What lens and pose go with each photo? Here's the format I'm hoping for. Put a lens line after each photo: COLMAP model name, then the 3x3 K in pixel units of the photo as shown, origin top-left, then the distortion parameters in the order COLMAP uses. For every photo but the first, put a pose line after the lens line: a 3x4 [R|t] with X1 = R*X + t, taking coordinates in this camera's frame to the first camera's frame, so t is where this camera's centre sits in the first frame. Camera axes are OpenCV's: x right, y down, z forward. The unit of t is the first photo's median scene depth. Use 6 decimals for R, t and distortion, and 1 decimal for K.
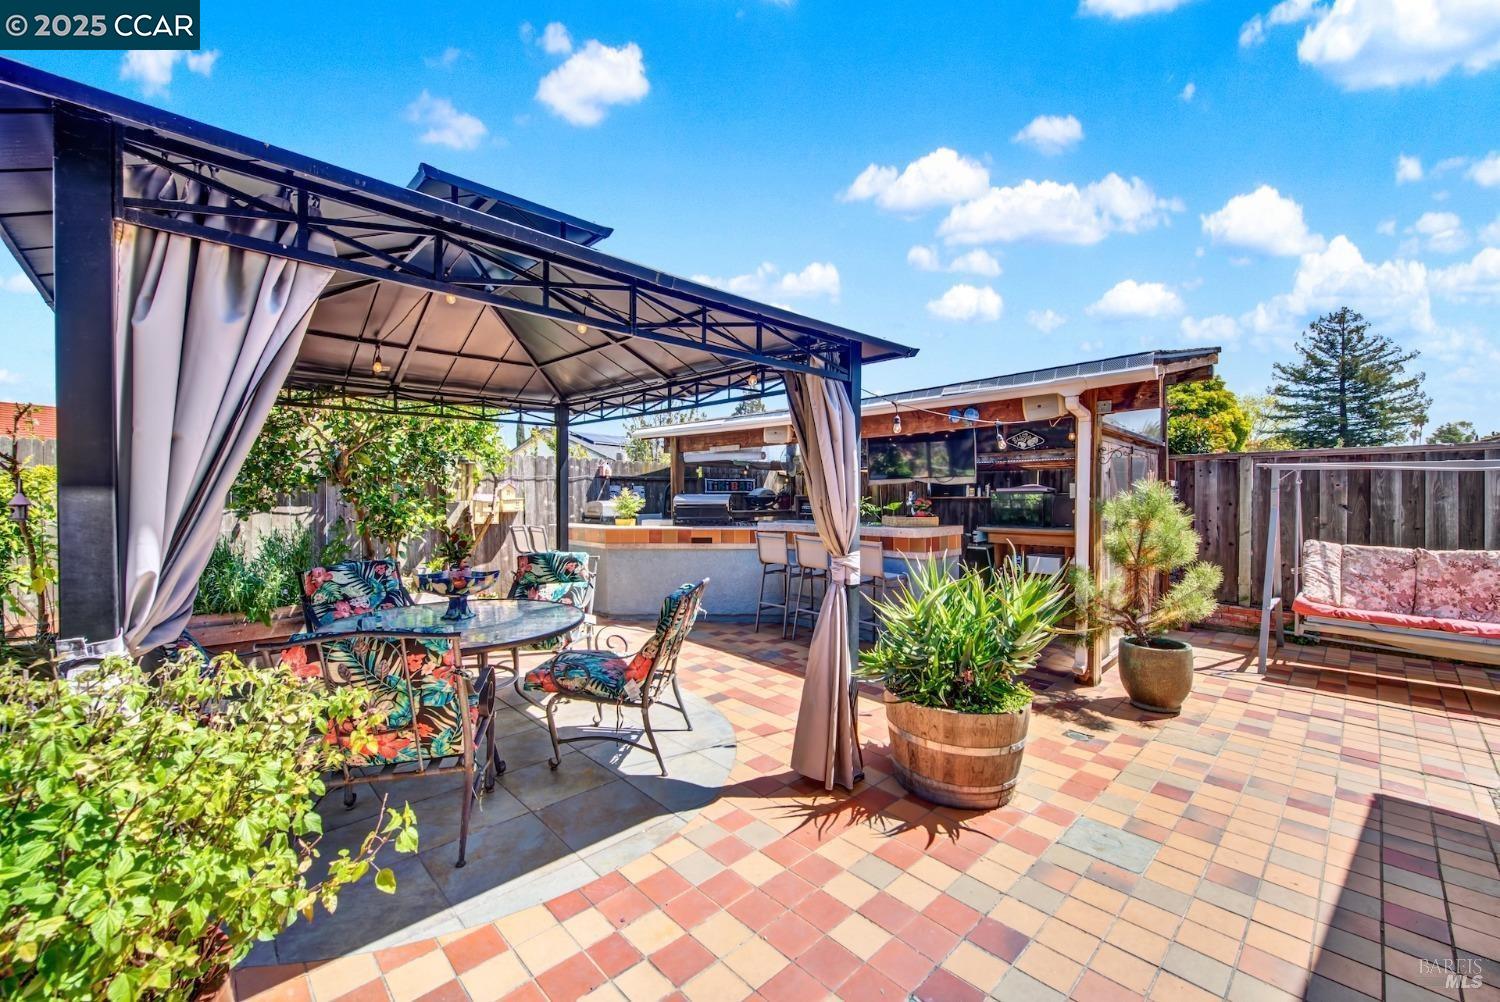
lens RADIAL K [[597.2, 0, 757.0], [0, 597.2, 500.5], [0, 0, 1]] dist [0.011865, -0.005293]
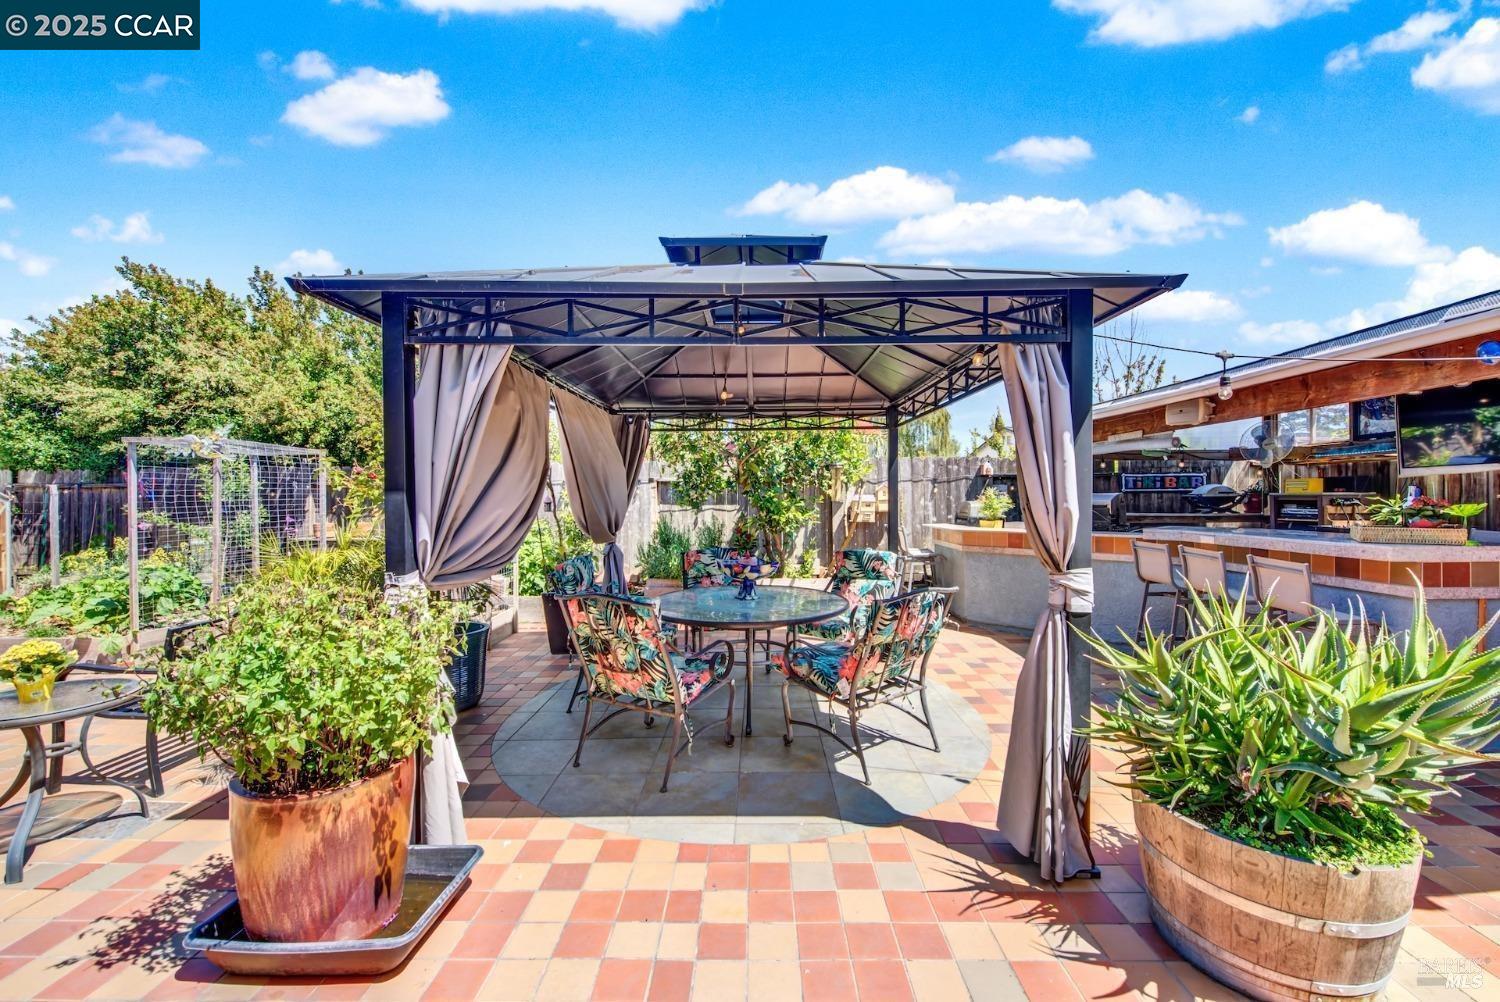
lens RADIAL K [[597.2, 0, 757.0], [0, 597.2, 500.5], [0, 0, 1]] dist [0.011865, -0.005293]
pose [[0.720226, 0.000383, -0.693739, 0.303672], [-0.001031, 0.999999, -0.000518, 0.001310], [0.693739, 0.001089, 0.720226, 0.139401]]
